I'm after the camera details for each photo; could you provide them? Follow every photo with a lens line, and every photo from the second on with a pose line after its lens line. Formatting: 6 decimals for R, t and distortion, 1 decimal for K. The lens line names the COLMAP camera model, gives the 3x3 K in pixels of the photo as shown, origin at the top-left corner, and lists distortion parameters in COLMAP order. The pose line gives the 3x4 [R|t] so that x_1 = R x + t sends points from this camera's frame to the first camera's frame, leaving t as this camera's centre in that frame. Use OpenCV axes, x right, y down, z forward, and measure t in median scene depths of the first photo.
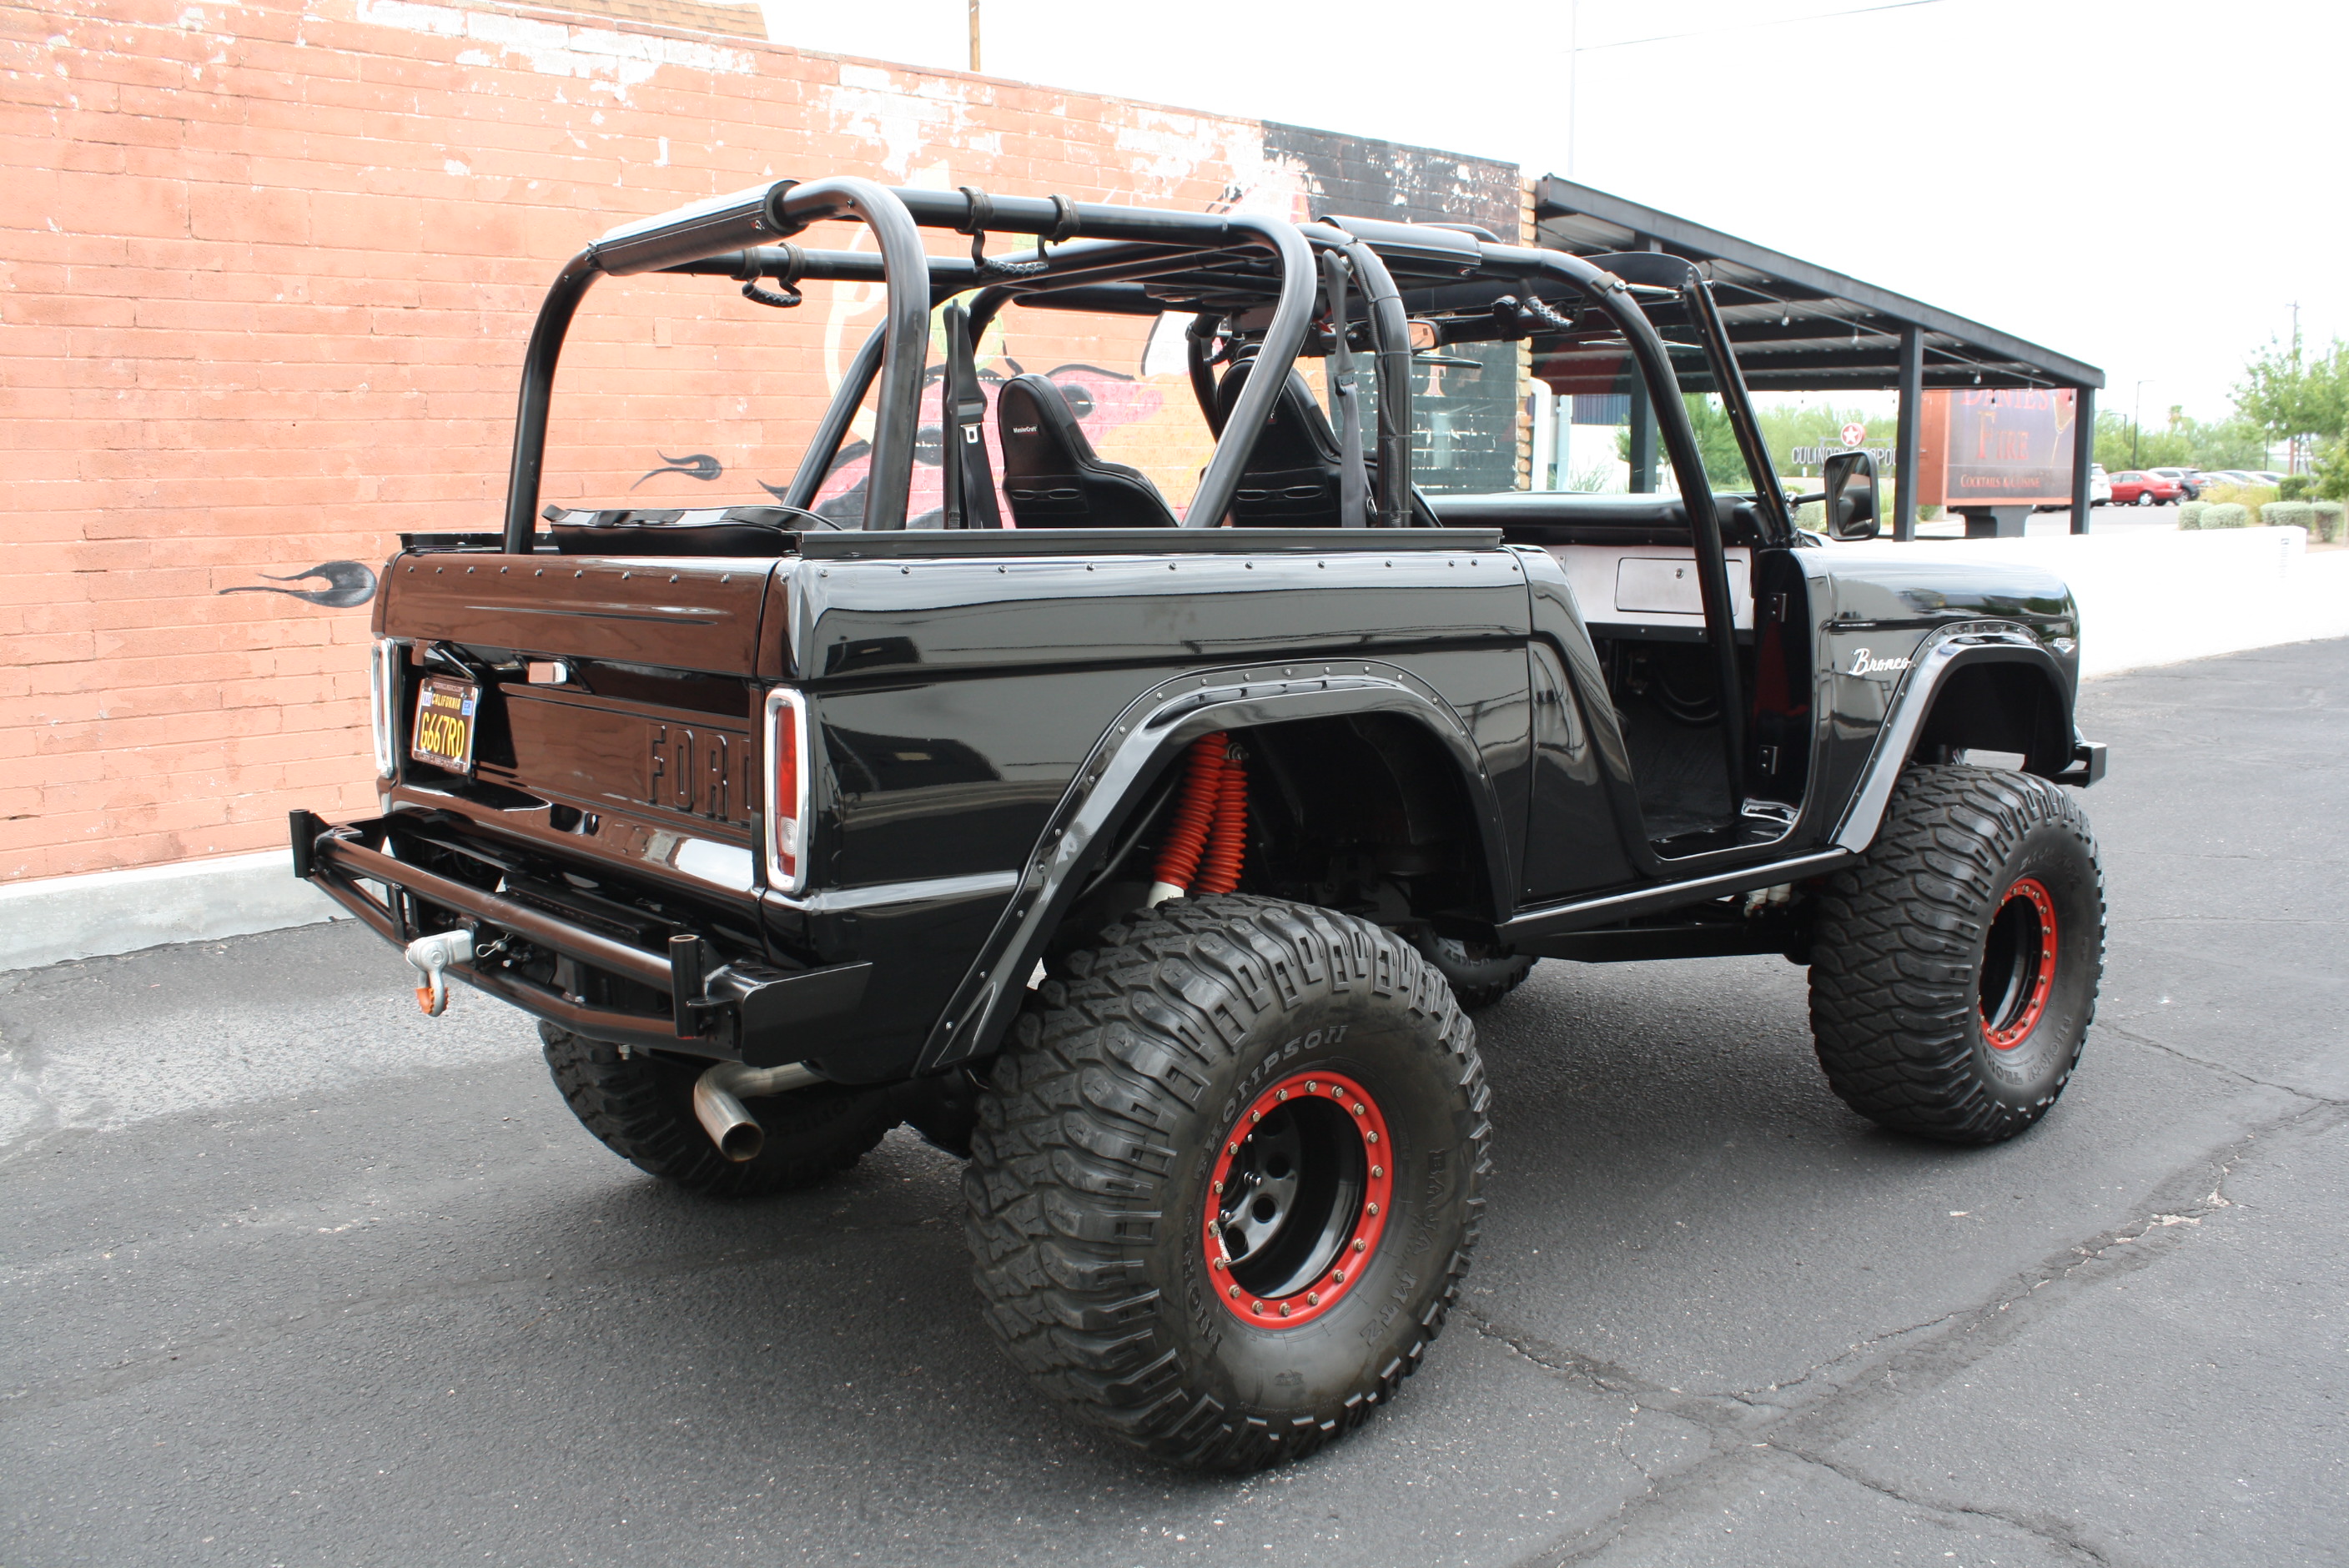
lens RADIAL K [[1983.0, 0, 1202.9], [0, 1983.0, 774.4], [0, 0, 1]] dist [-0.164652, 0.145416]
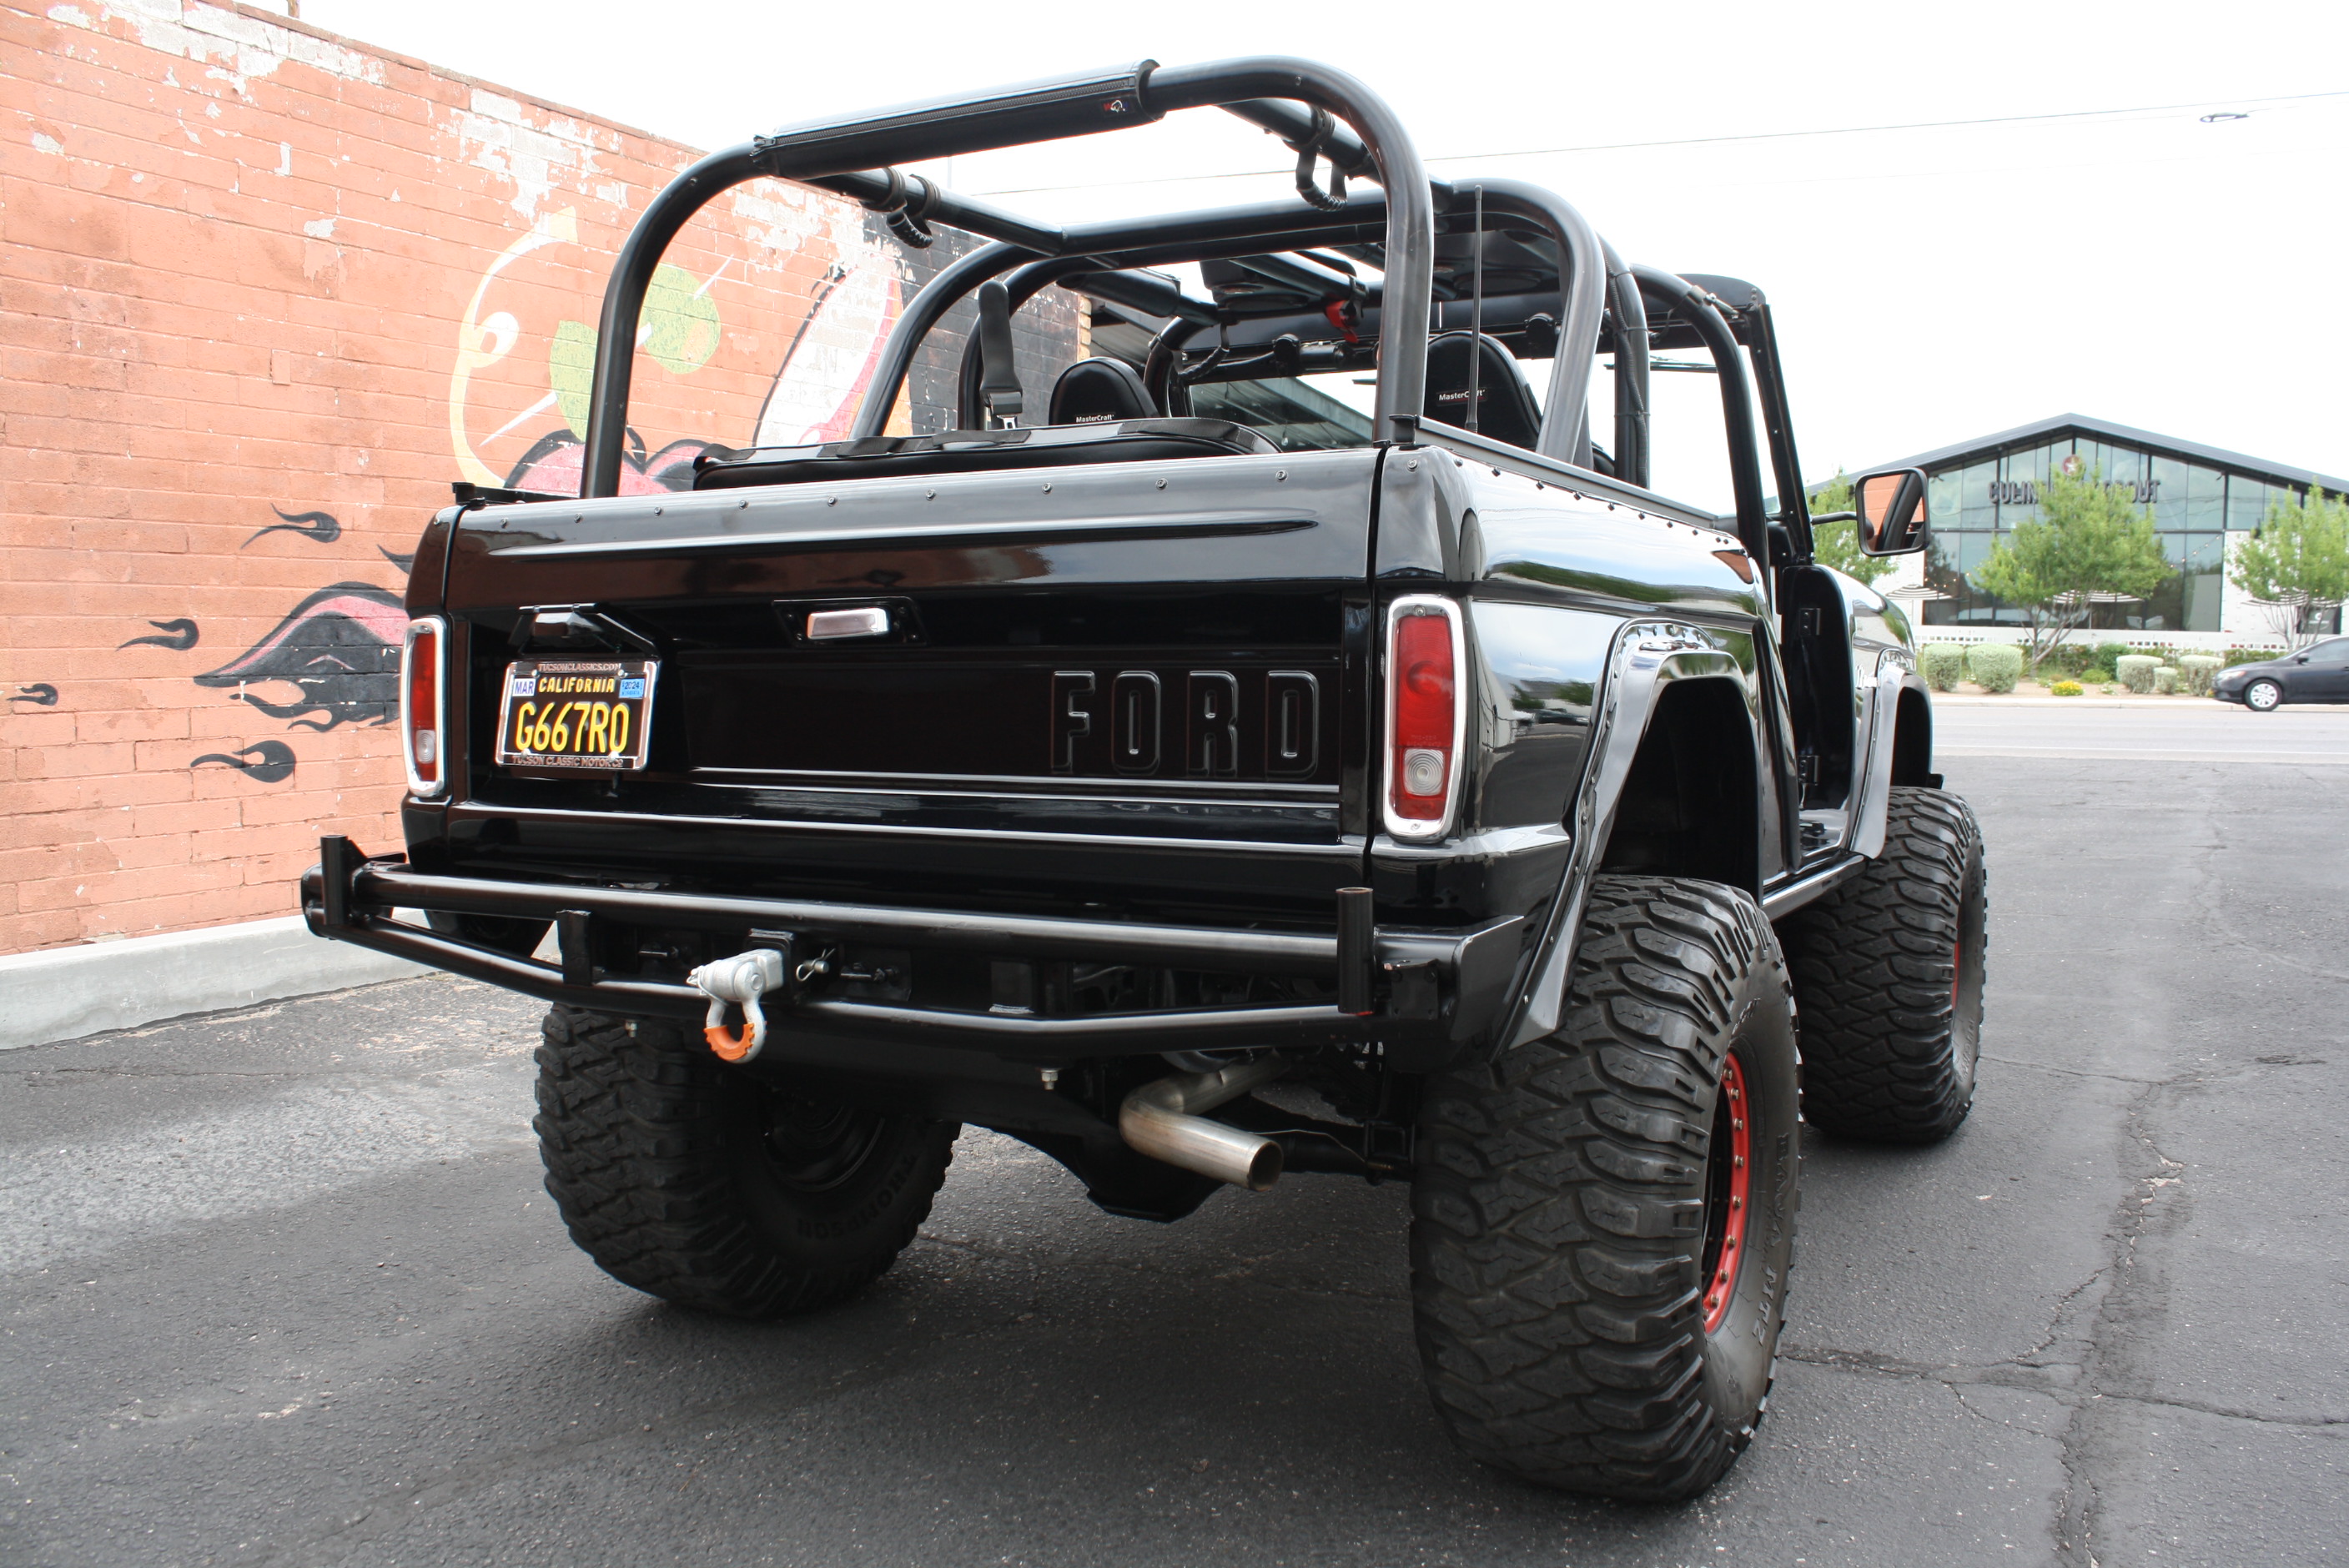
lens RADIAL K [[1981.2, 0, 1207.5], [0, 1981.2, 771.4], [0, 0, 1]] dist [-0.165533, 0.147569]
pose [[0.934729, -0.012872, 0.355128, -0.246716], [0.041445, 0.996473, -0.072968, 0.037040], [-0.352937, 0.082923, 0.931965, 0.102471]]
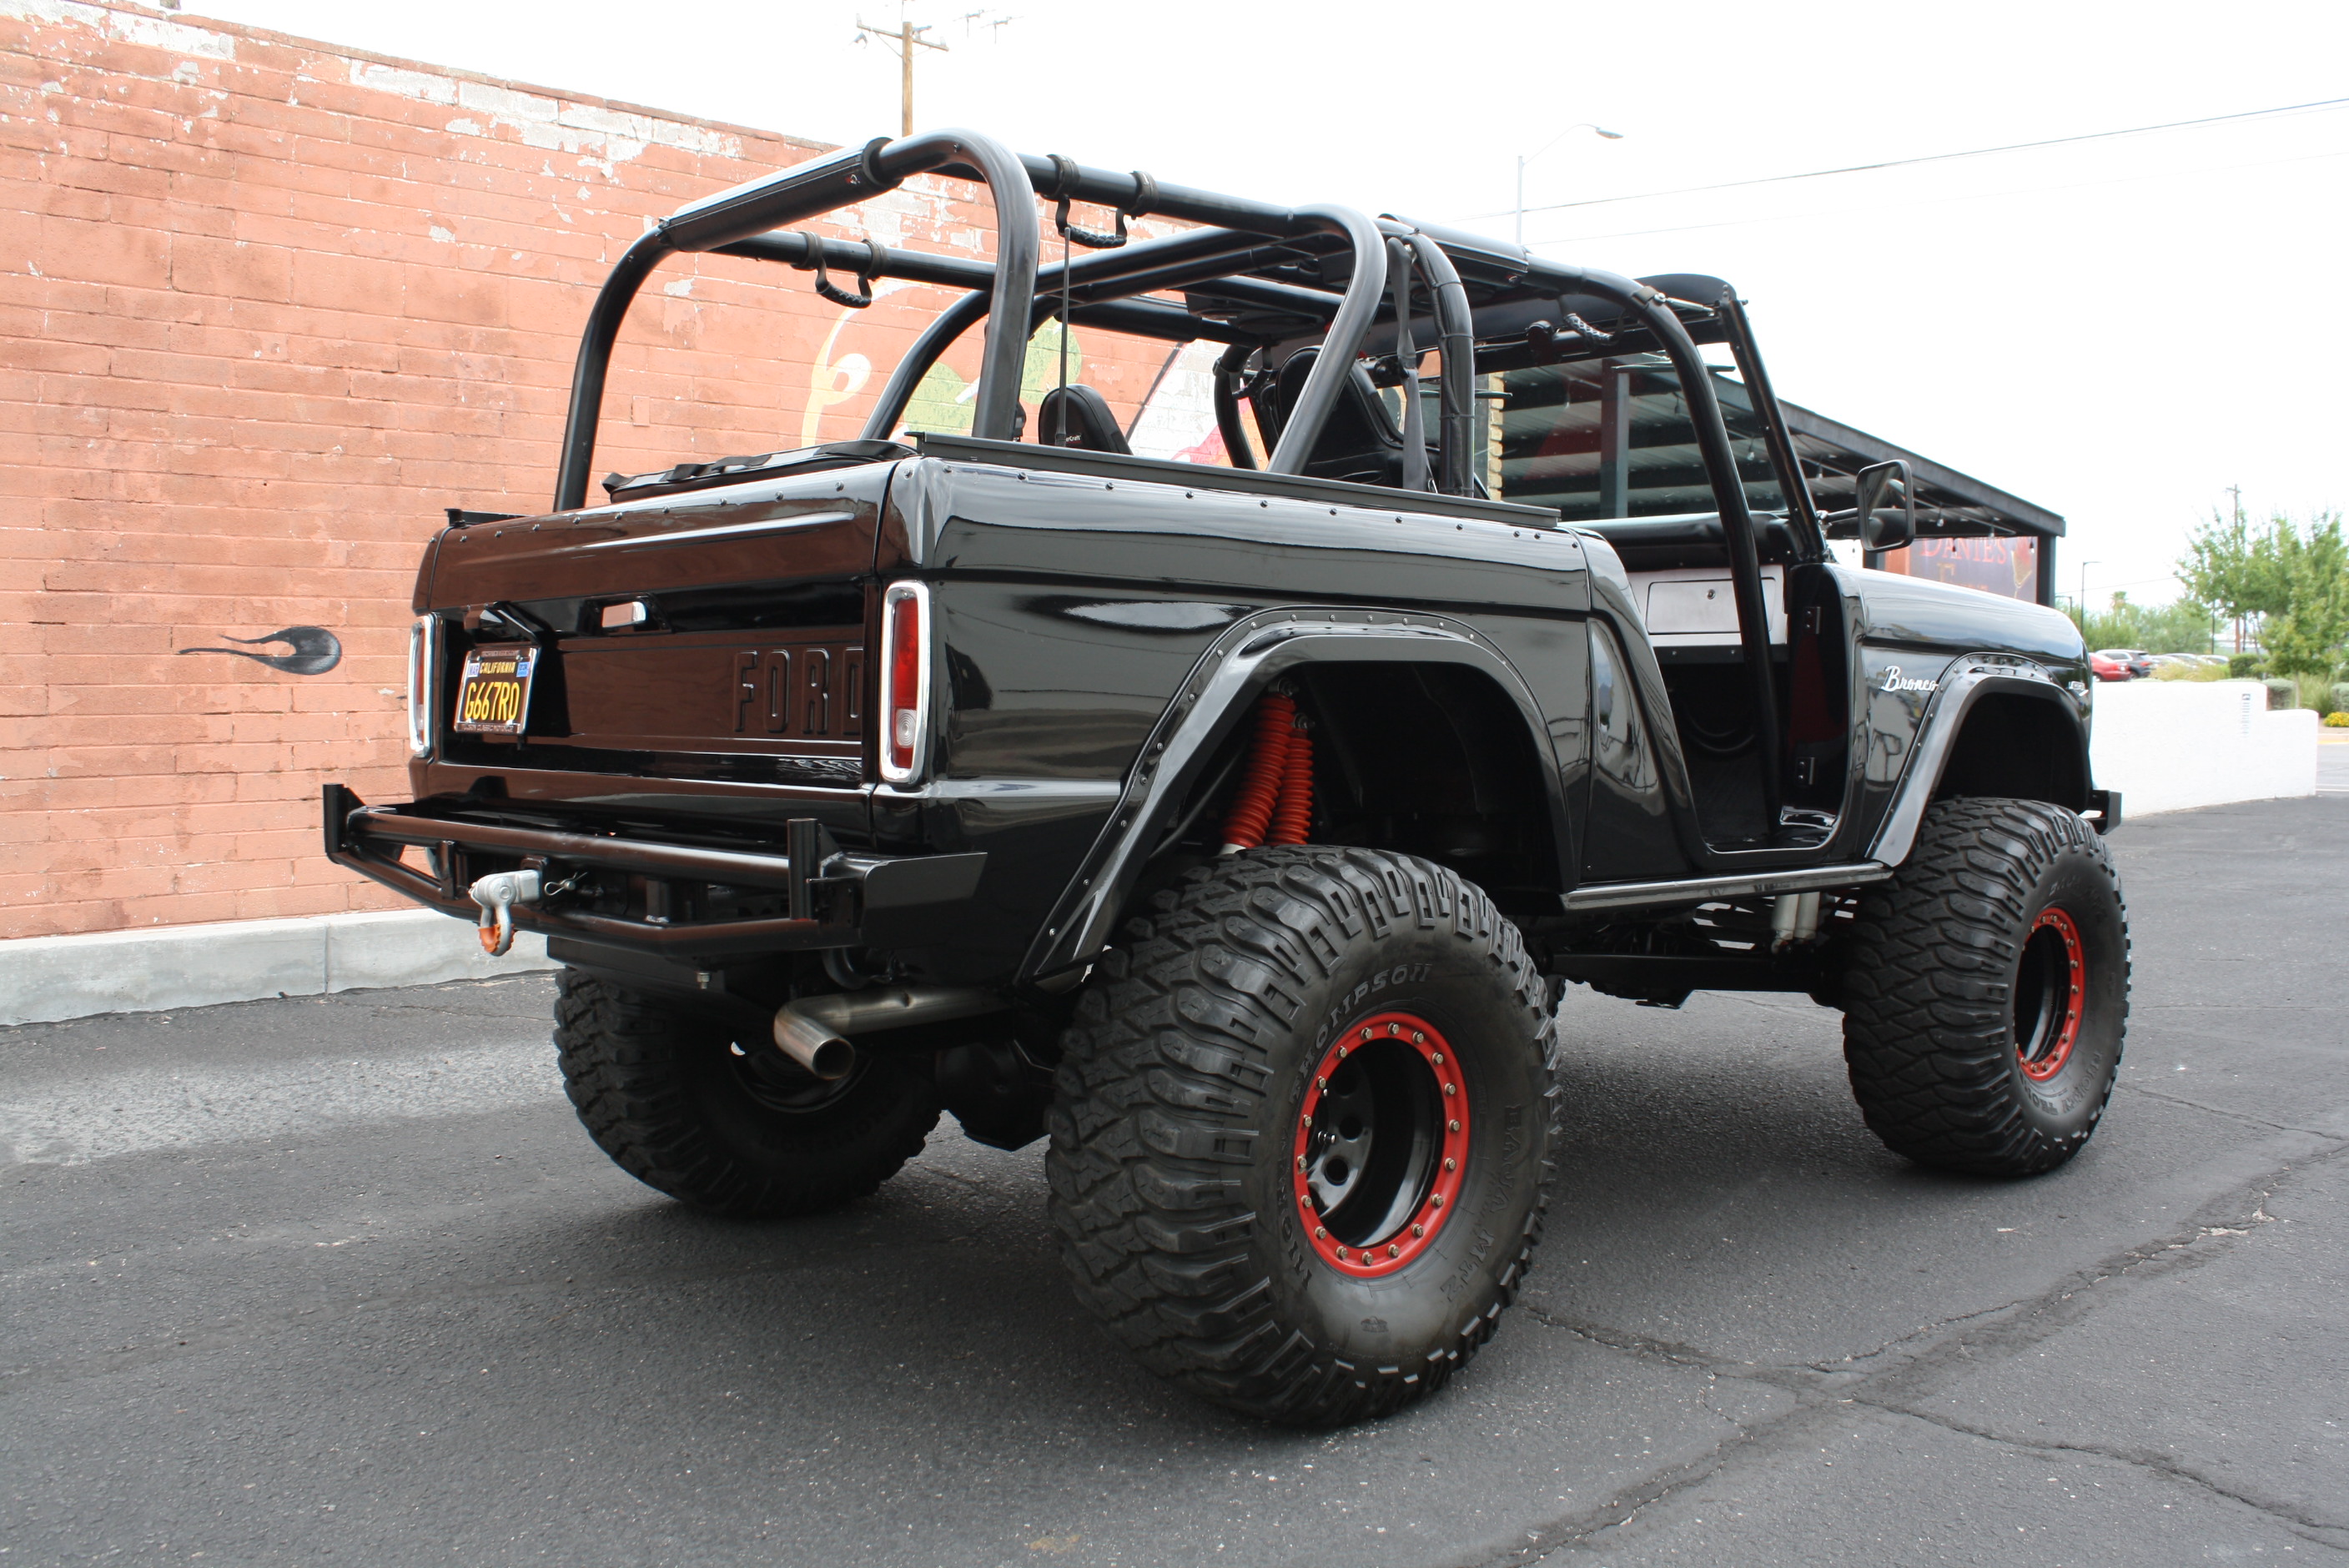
lens RADIAL K [[2071.1, 0, 1207.4], [0, 2071.1, 769.4], [0, 0, 1]] dist [-0.157680, 0.144962]
pose [[0.999068, 0.010748, 0.041806, -0.041438], [-0.006613, 0.995183, -0.097812, 0.064177], [-0.042656, 0.097444, 0.994326, -0.021768]]
